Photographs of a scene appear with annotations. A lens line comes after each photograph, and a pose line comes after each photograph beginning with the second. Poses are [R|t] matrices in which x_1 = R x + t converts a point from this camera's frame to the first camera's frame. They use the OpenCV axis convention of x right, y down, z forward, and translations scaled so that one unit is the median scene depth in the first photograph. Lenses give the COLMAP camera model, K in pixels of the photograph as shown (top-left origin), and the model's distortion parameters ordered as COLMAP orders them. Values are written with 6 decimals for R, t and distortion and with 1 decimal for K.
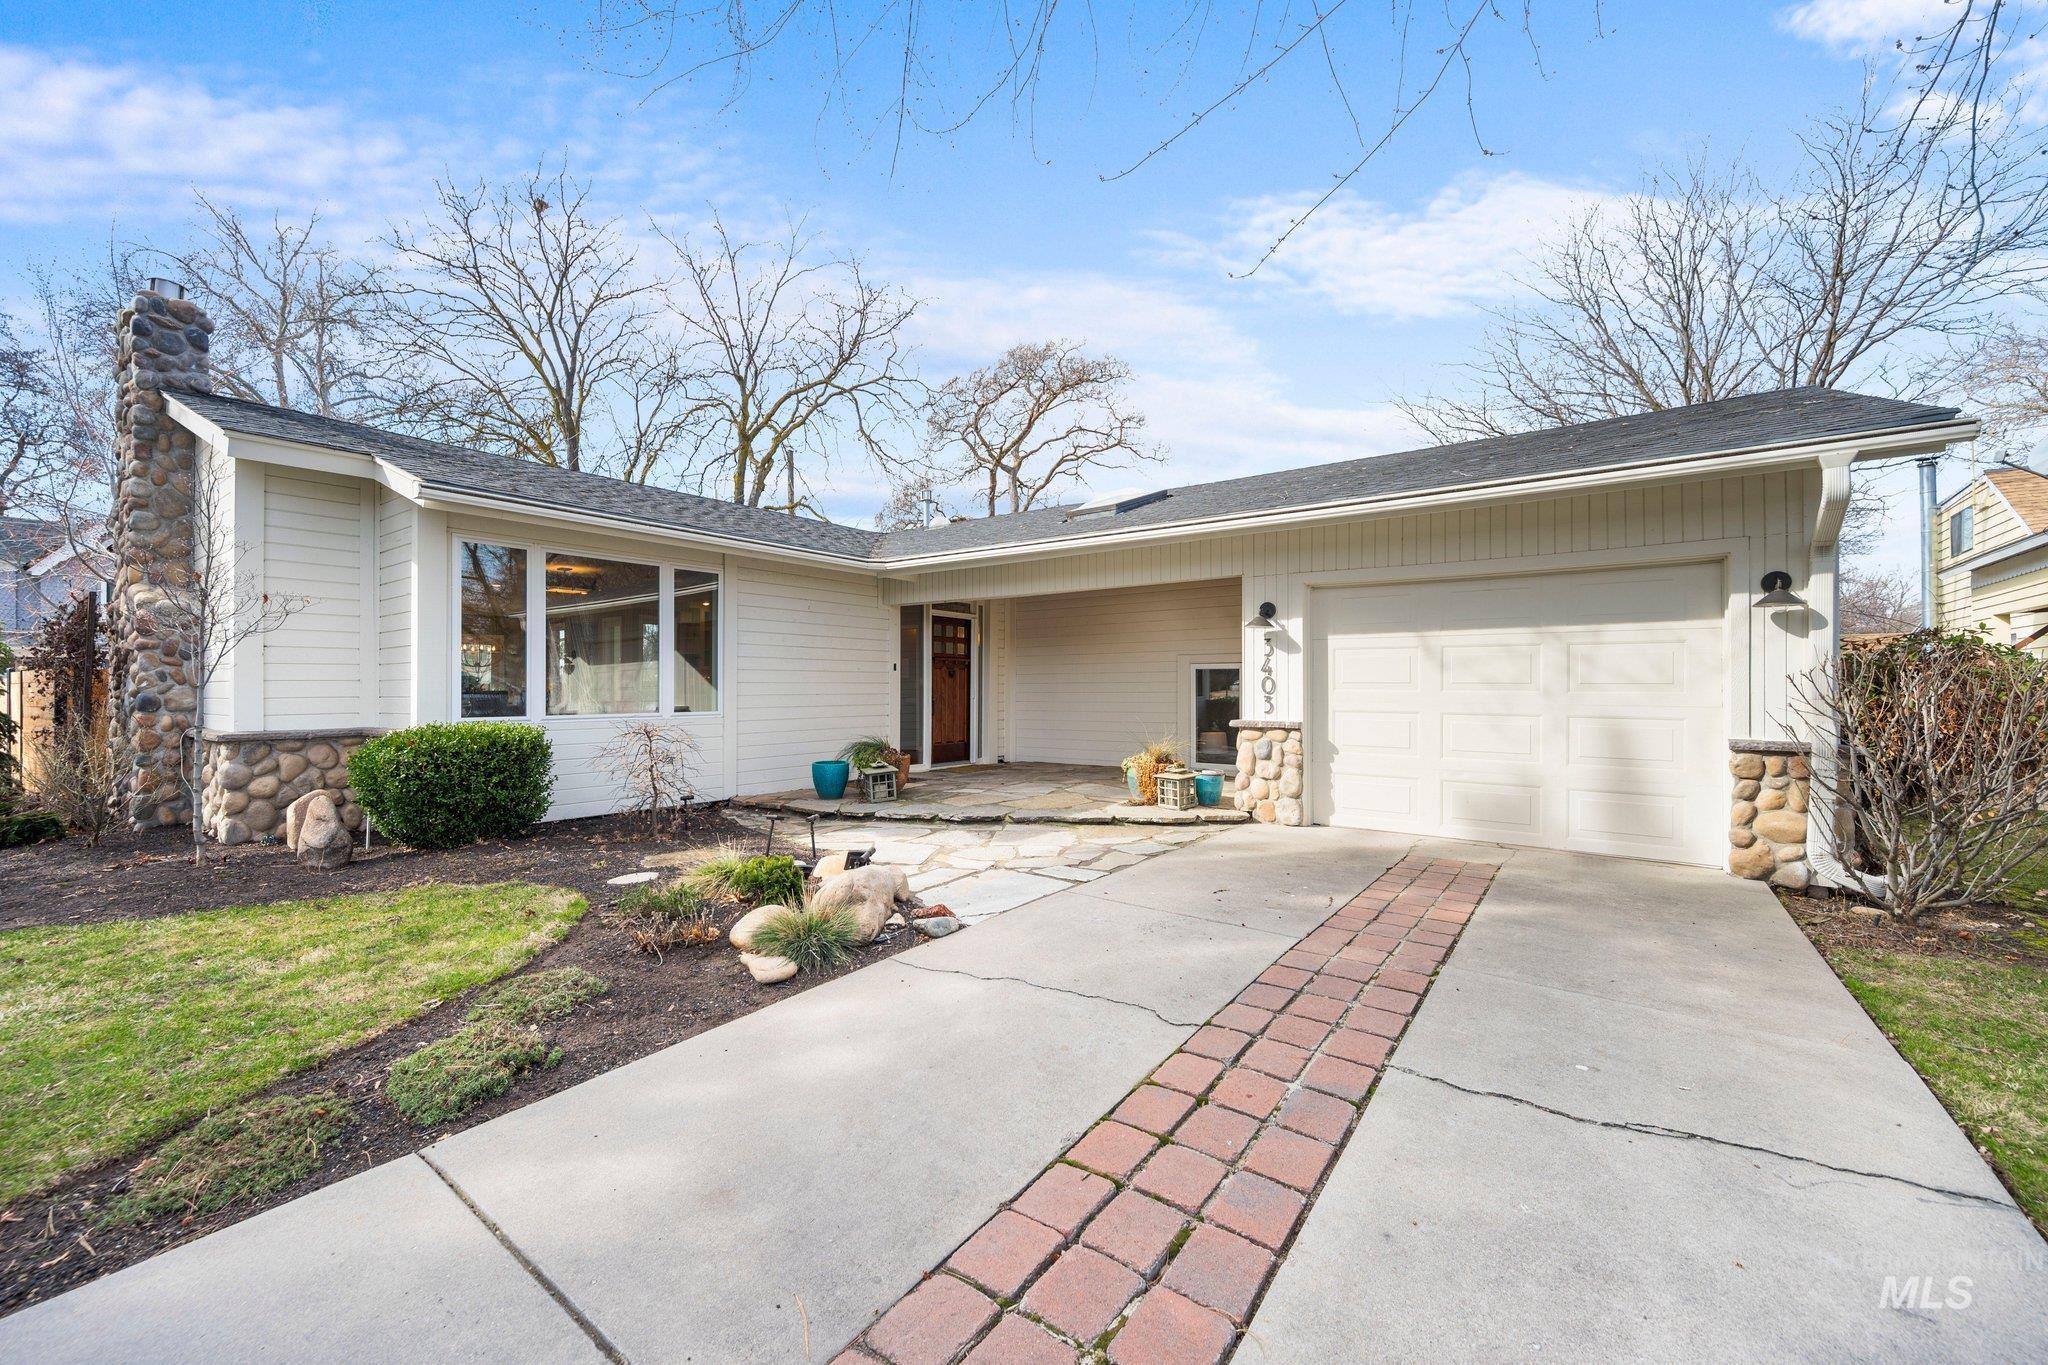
lens RADIAL K [[797.9, 0, 1016.8], [0, 797.9, 671.7], [0, 0, 1]] dist [0.000022, -0.000011]
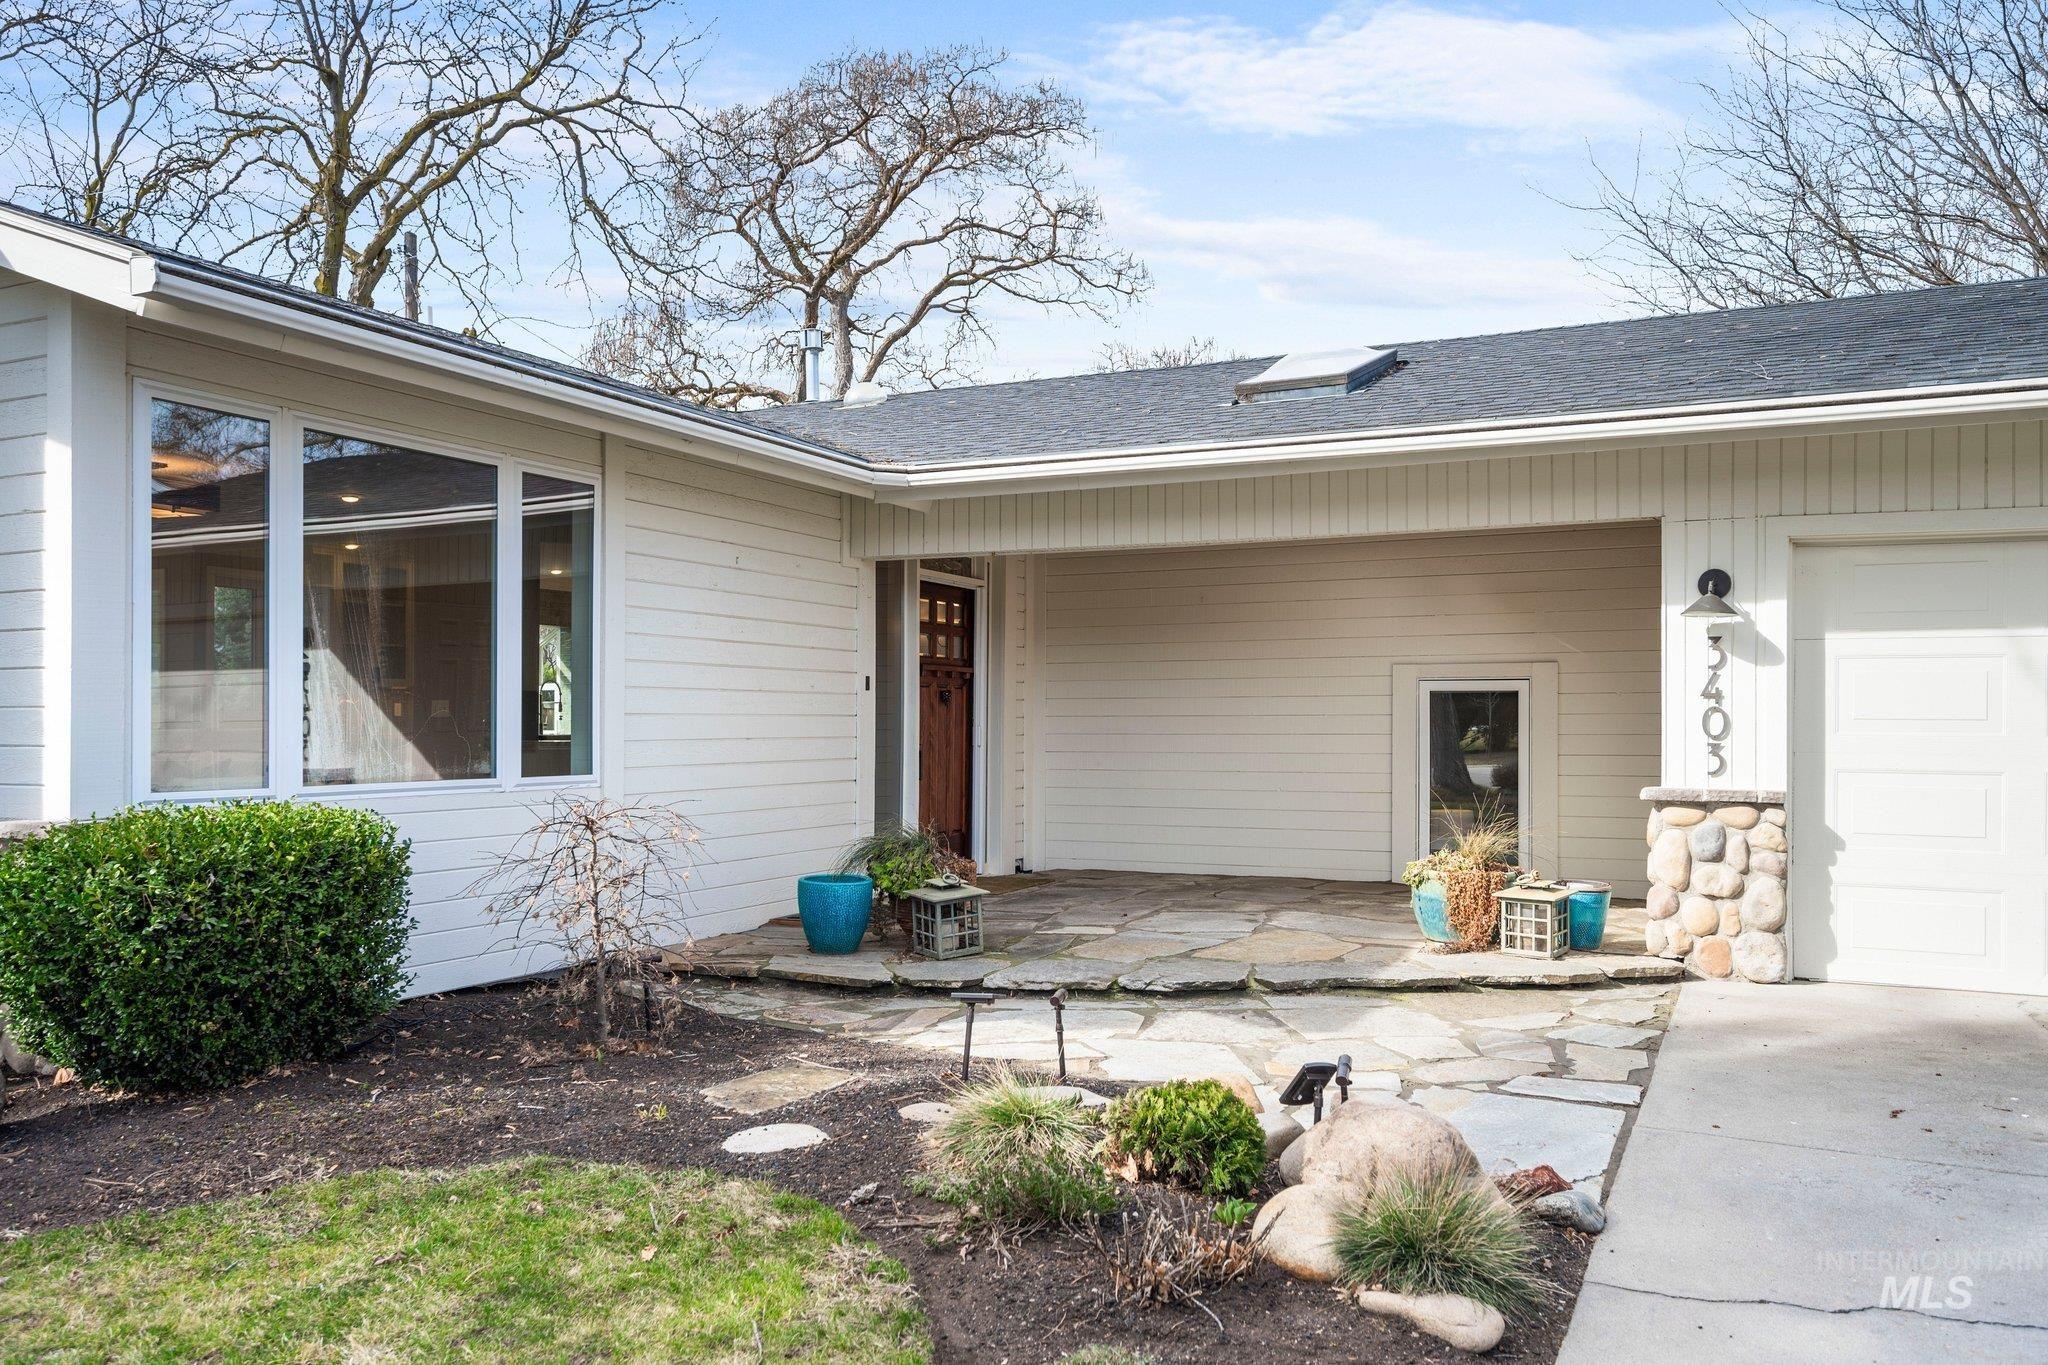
lens RADIAL K [[1536.1, 0, 1013.8], [0, 1536.1, 692.0], [0, 0, 1]] dist [-0.000590, 0.001327]
pose [[0.984243, 0.005974, 0.176721, -0.308545], [-0.005991, 0.999982, -0.000437, -0.000757], [-0.176720, -0.000629, 0.984261, 0.059763]]
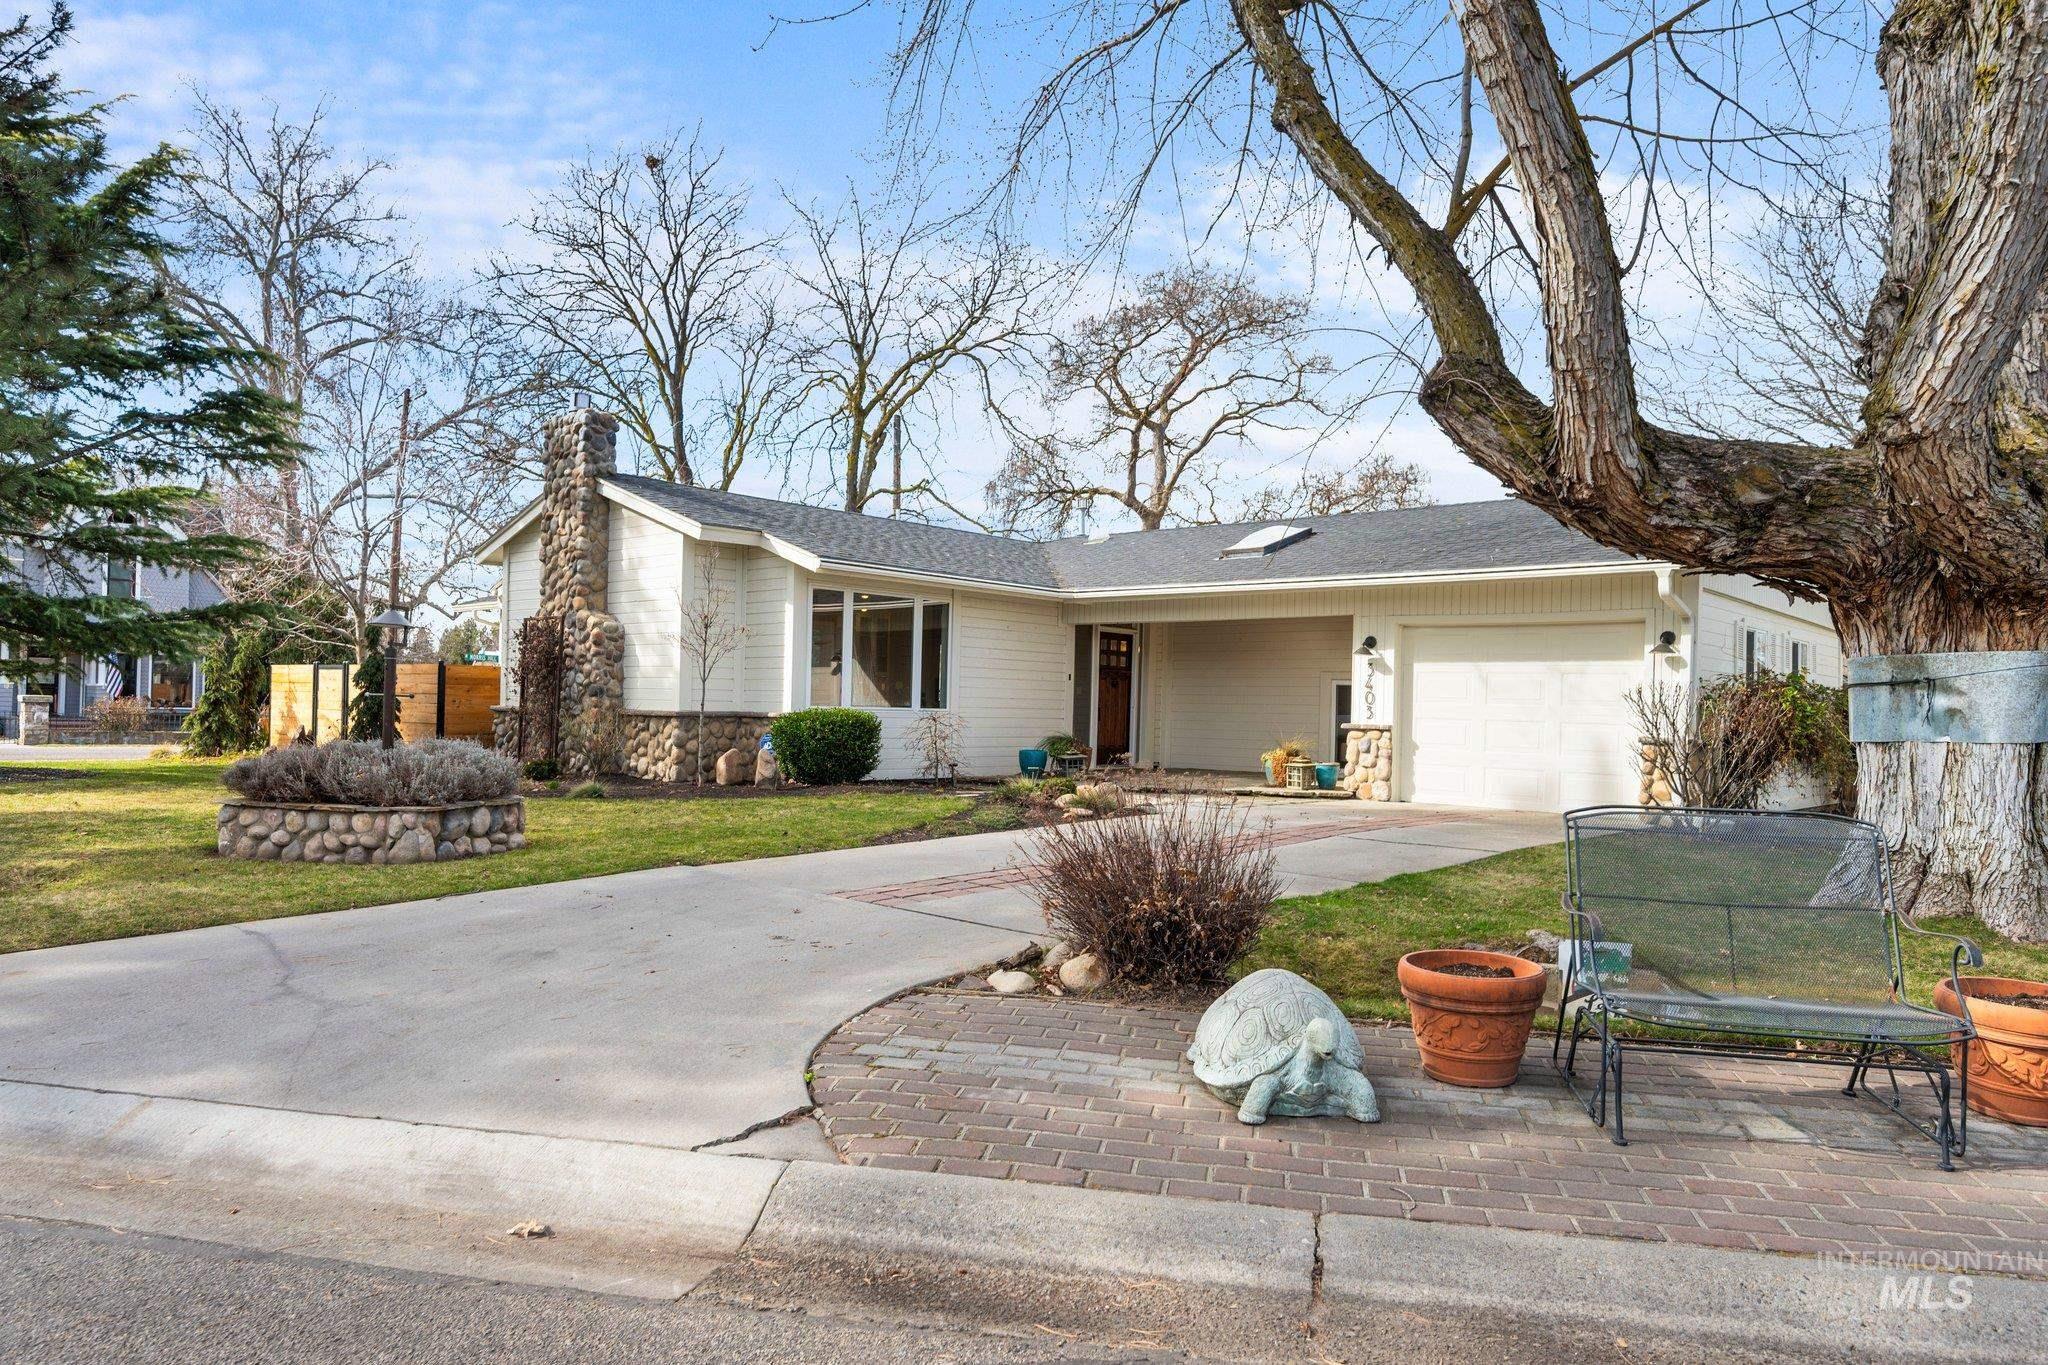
lens RADIAL K [[1243.8, 0, 1024.0], [0, 1243.8, 682.5], [0, 0, 1]] dist [-0.000361, 0.000099]
pose [[0.994982, 0.023002, -0.097375, -0.057365], [-0.022950, 0.999735, 0.001649, 0.000844], [0.097387, 0.000594, 0.995246, -1.061831]]
